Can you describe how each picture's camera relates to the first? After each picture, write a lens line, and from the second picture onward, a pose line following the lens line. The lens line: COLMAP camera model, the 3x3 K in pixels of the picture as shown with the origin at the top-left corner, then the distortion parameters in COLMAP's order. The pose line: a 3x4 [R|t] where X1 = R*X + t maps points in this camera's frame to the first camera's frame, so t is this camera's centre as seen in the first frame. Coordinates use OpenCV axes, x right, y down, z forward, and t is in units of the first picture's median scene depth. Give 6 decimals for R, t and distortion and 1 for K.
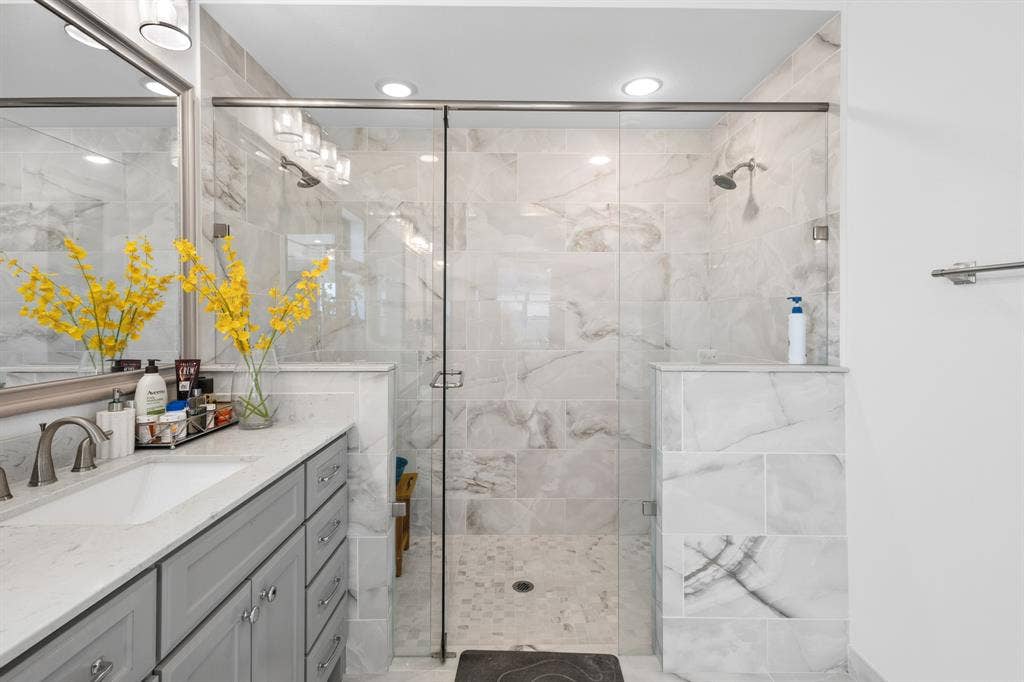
lens RADIAL K [[474.9, 0, 512.6], [0, 474.9, 321.4], [0, 0, 1]] dist [0.008114, -0.000240]
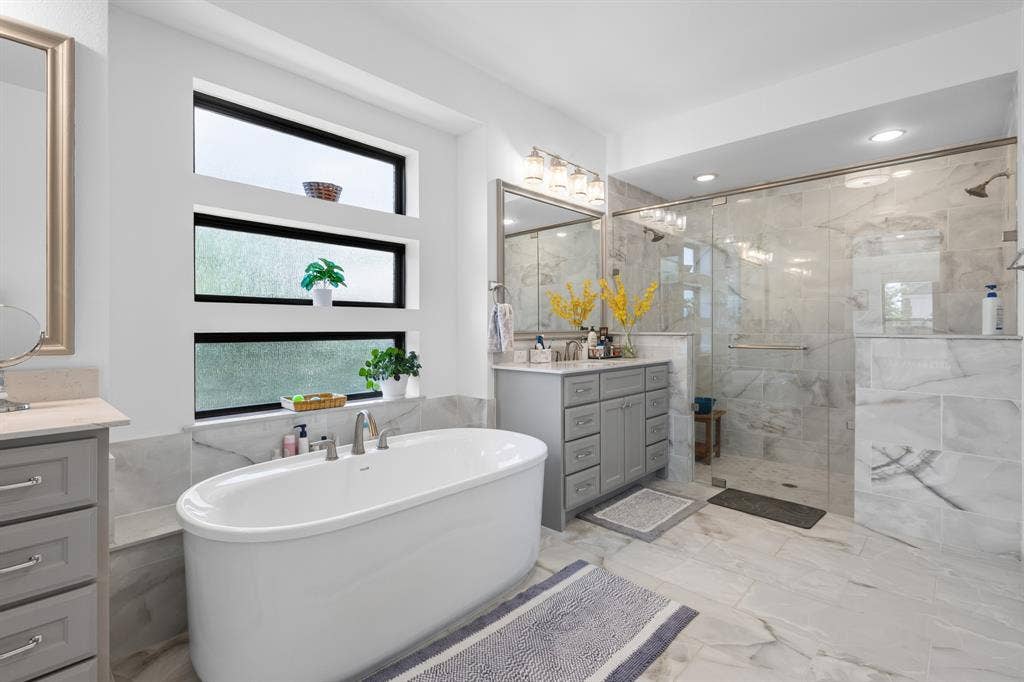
lens RADIAL K [[474.9, 0, 512.6], [0, 474.9, 321.4], [0, 0, 1]] dist [0.008114, -0.000240]
pose [[0.717539, -0.010251, -0.696443, 0.613068], [-0.001692, 0.999863, -0.016461, 0.080415], [0.696516, 0.012990, 0.717424, -0.967783]]
